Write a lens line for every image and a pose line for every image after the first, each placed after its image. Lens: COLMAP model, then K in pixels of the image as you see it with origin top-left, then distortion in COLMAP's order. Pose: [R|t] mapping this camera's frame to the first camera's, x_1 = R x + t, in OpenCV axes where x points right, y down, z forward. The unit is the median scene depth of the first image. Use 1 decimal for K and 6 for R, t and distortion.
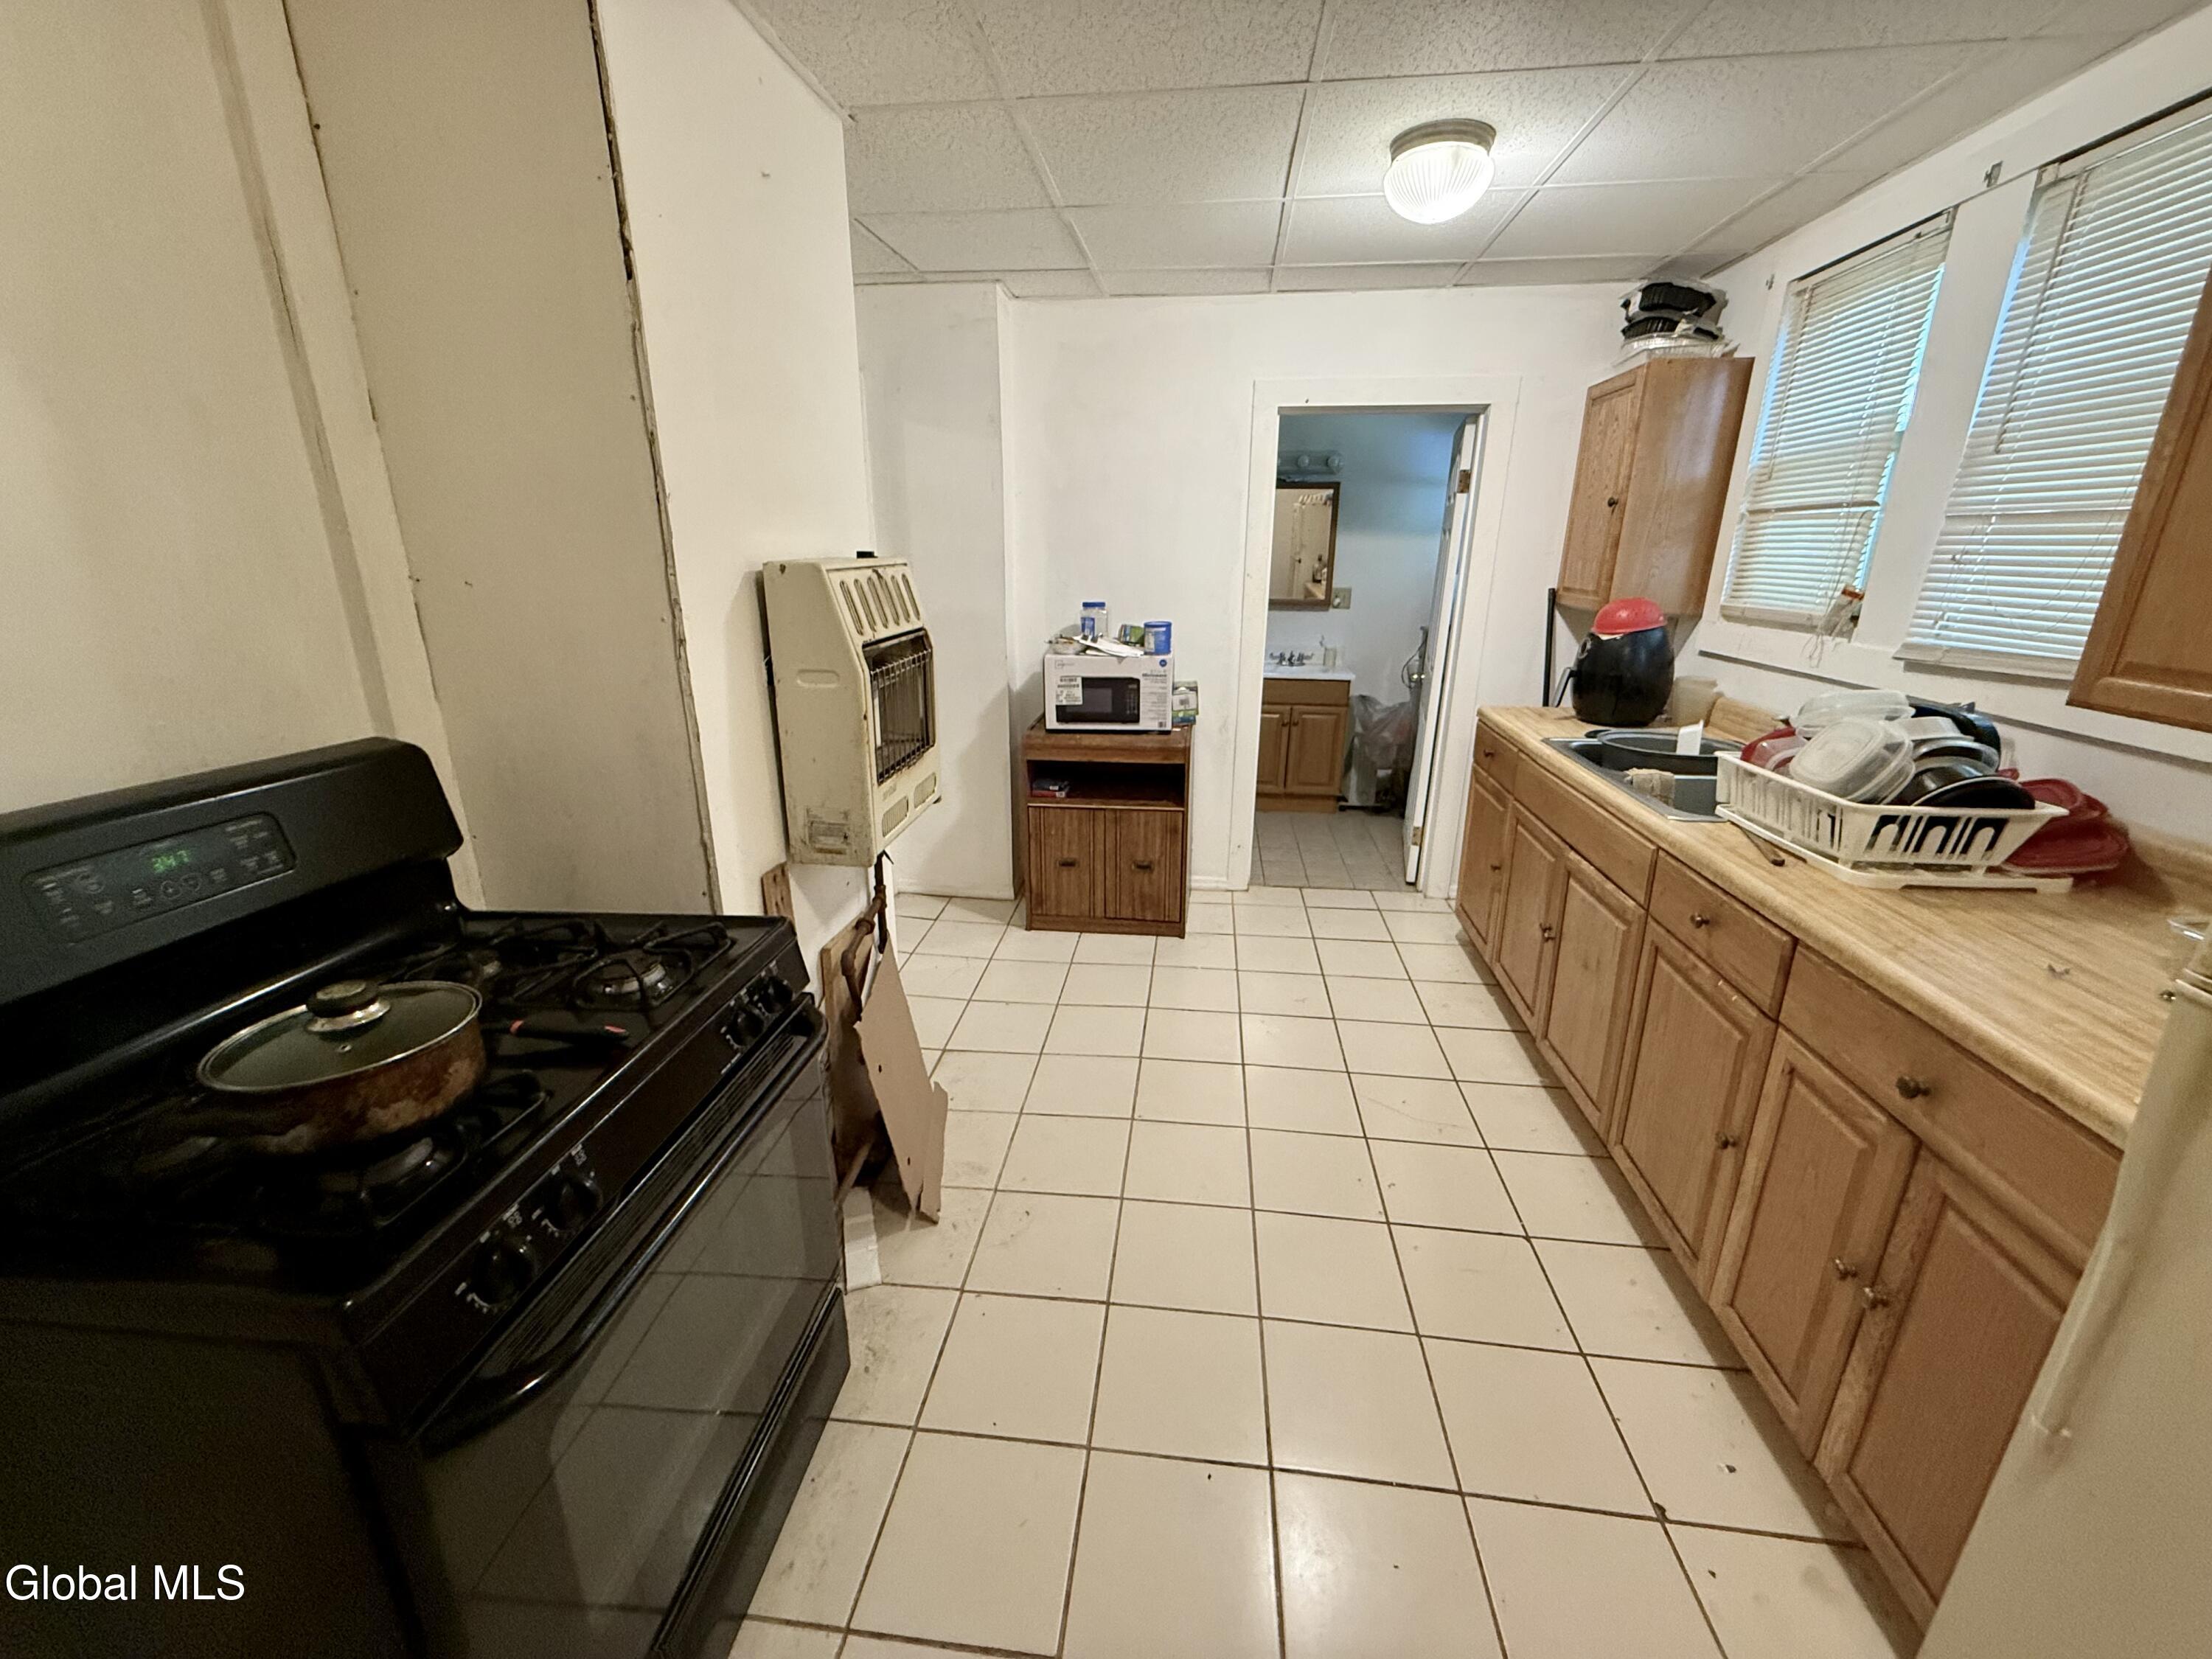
lens RADIAL K [[875.8, 0, 1104.6], [0, 875.8, 822.4], [0, 0, 1]] dist [-0.001404, -0.000770]
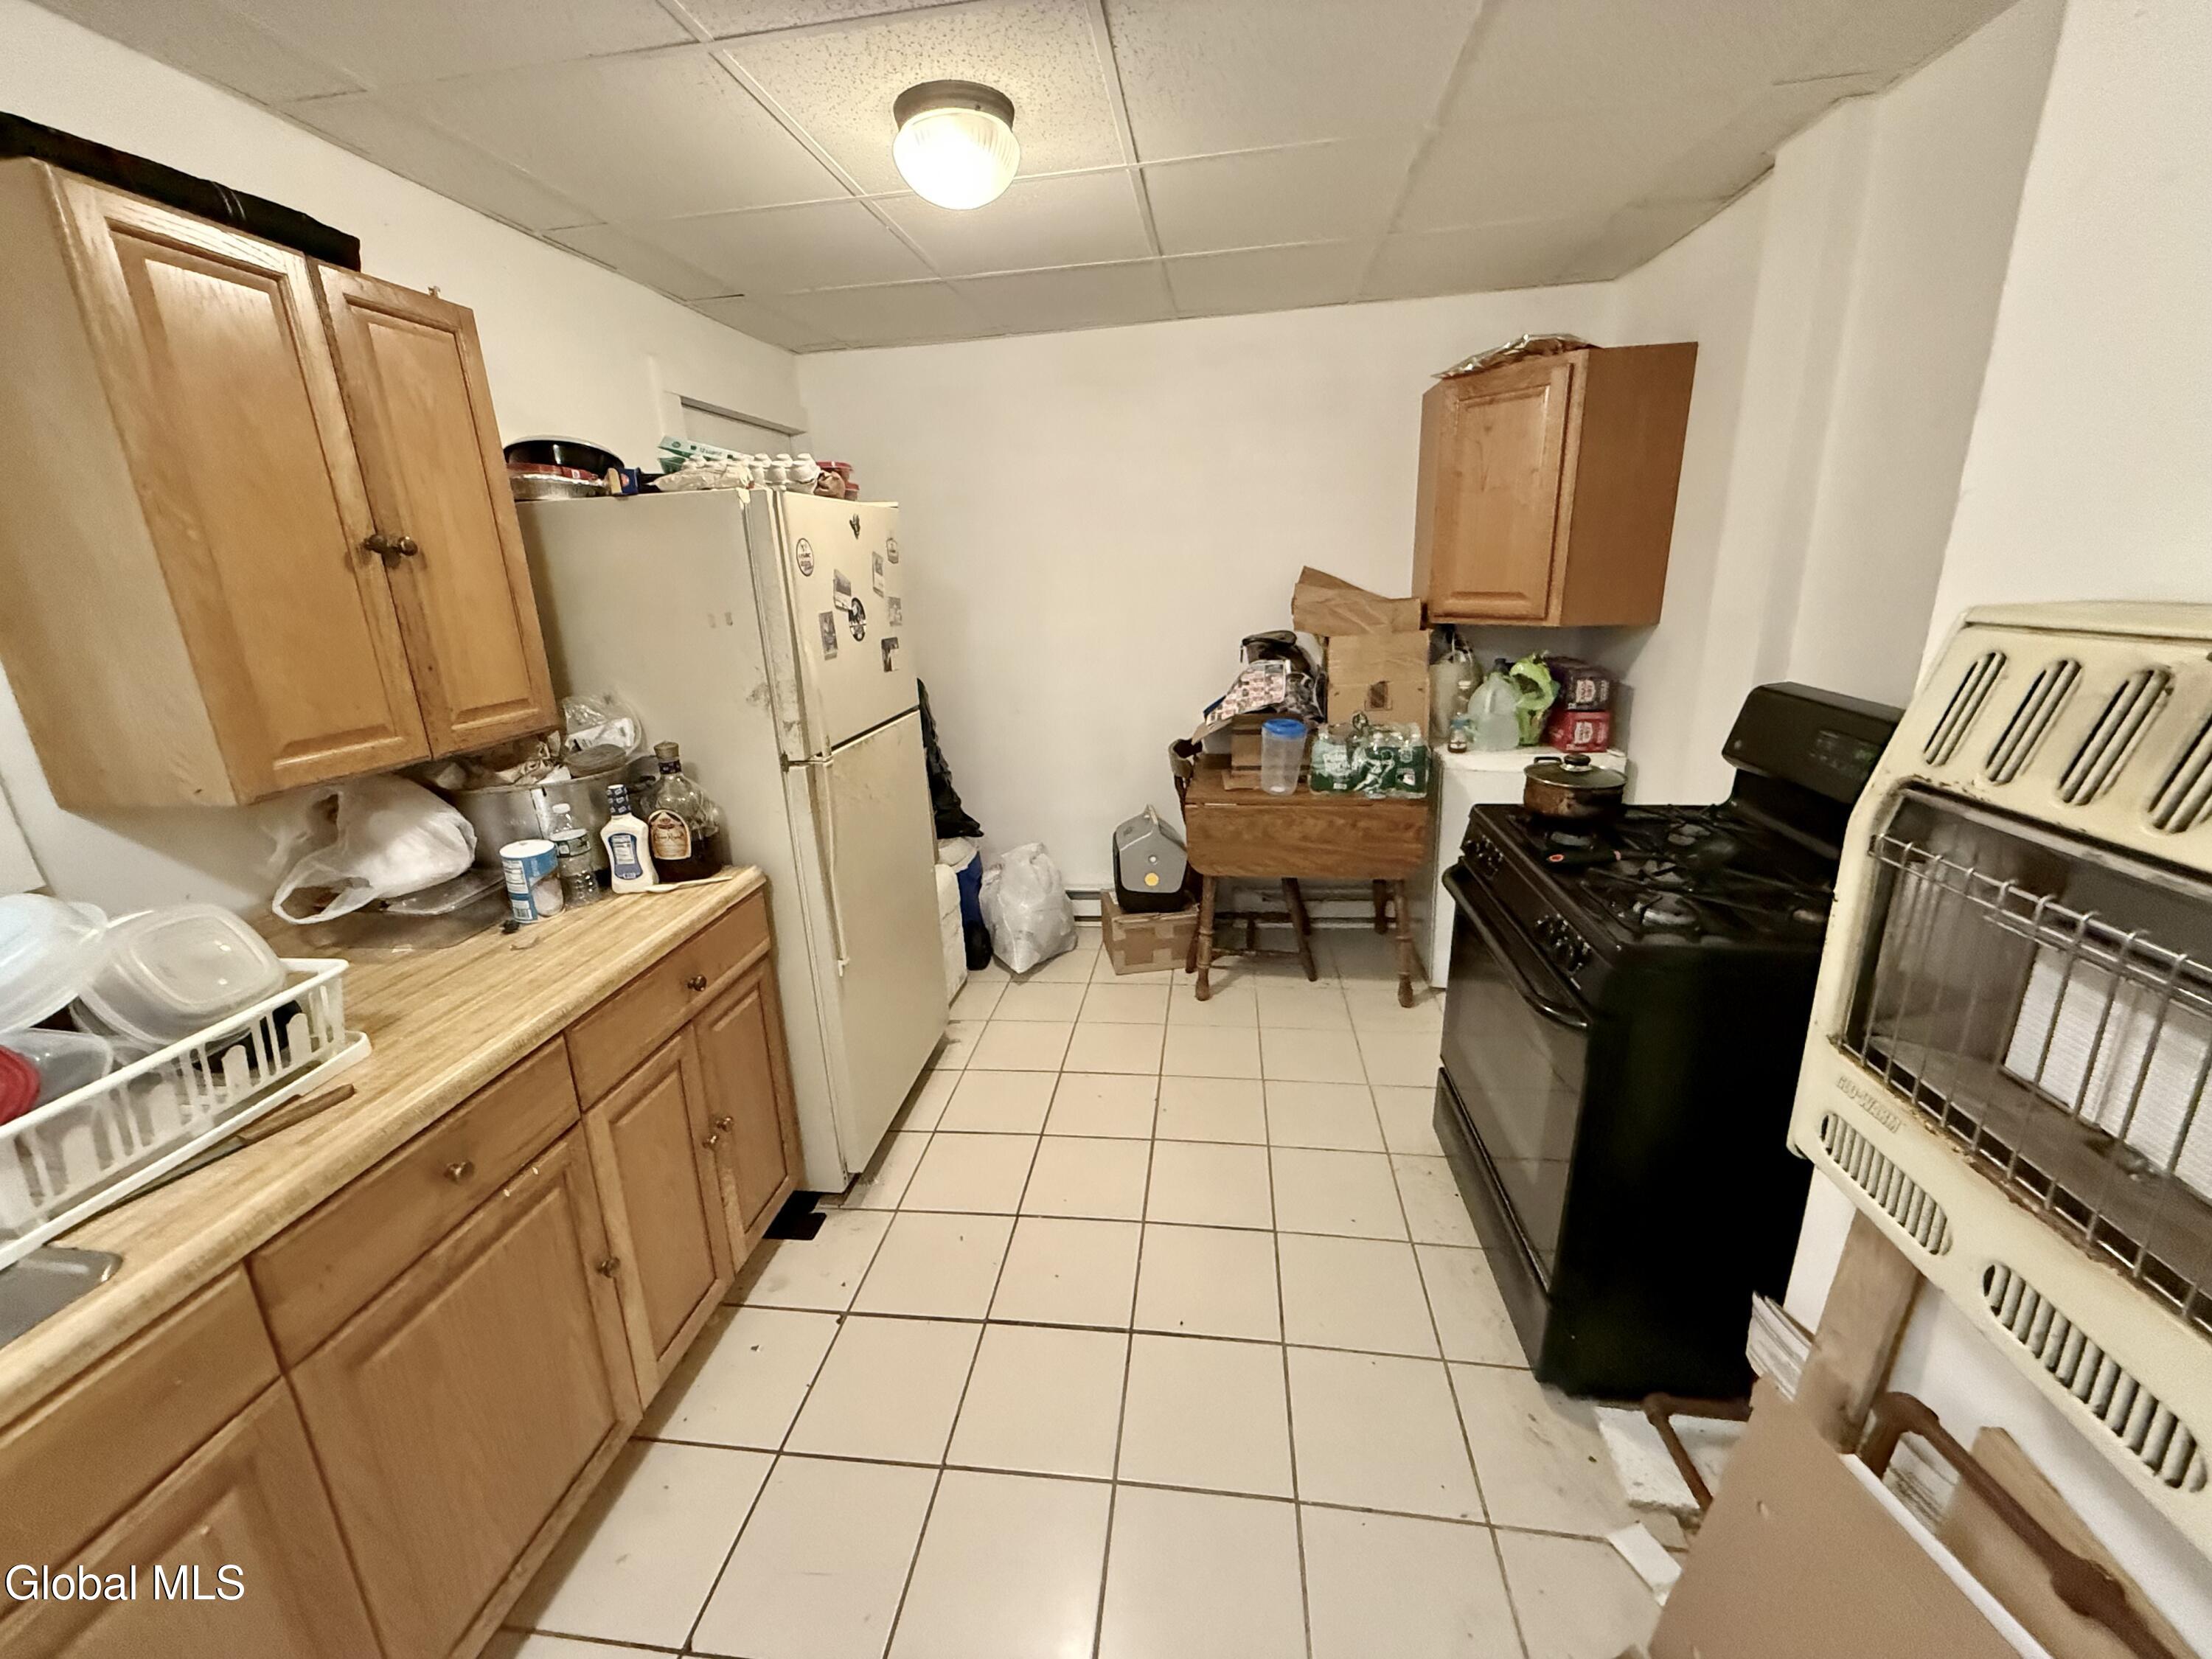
lens RADIAL K [[875.8, 0, 1098.6], [0, 875.8, 819.8], [0, 0, 1]] dist [-0.001404, -0.000770]
pose [[-0.998988, 0.037024, 0.025523, 0.171400], [0.044962, 0.832363, 0.552404, -0.517605], [-0.000792, 0.552992, -0.833186, 1.560275]]
